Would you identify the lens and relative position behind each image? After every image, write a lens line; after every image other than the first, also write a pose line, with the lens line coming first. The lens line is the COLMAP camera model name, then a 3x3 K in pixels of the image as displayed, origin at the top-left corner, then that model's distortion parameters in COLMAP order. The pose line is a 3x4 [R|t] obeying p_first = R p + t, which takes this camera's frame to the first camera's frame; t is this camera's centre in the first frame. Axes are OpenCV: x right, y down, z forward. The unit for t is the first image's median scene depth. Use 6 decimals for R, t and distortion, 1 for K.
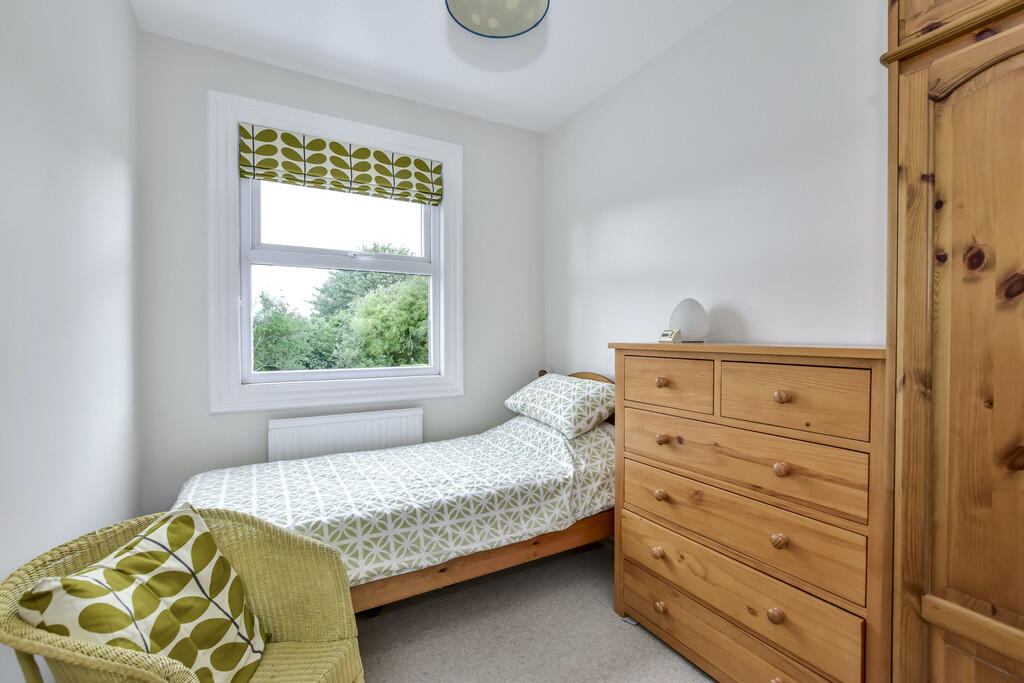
lens RADIAL K [[452.1, 0, 510.3], [0, 452.1, 339.4], [0, 0, 1]] dist [-0.000351, 0.000241]
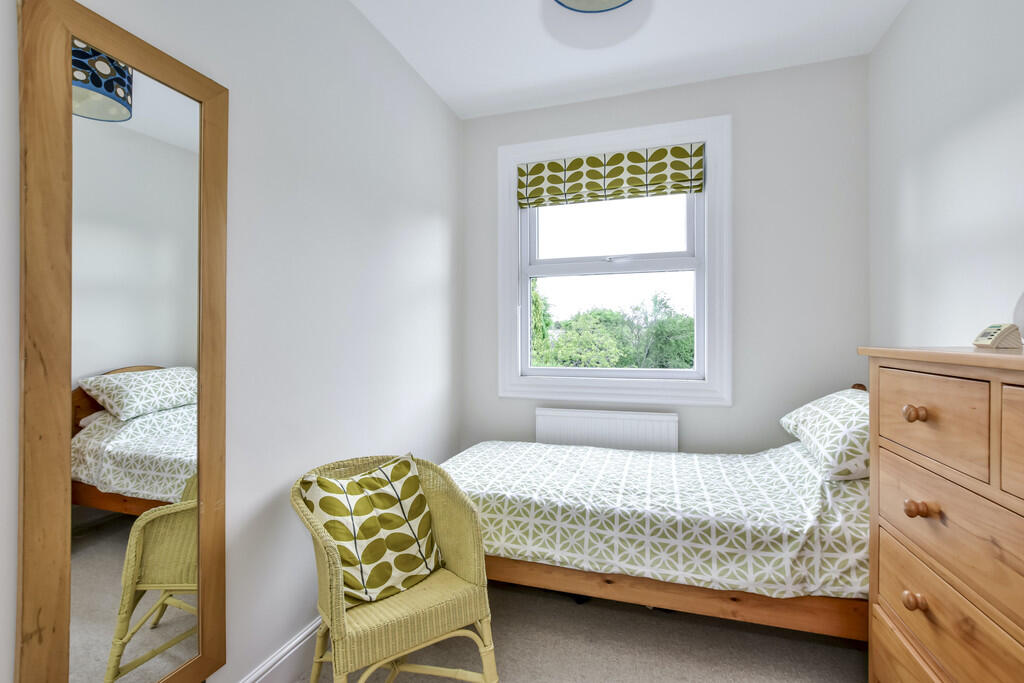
lens RADIAL K [[449.7, 0, 509.9], [0, 449.7, 338.7], [0, 0, 1]] dist [-0.027855, 0.012397]
pose [[0.671893, 0.002075, -0.740645, 0.363999], [-0.005259, 0.999984, -0.001970, 0.000841], [0.740630, 0.005218, 0.671893, 0.187482]]
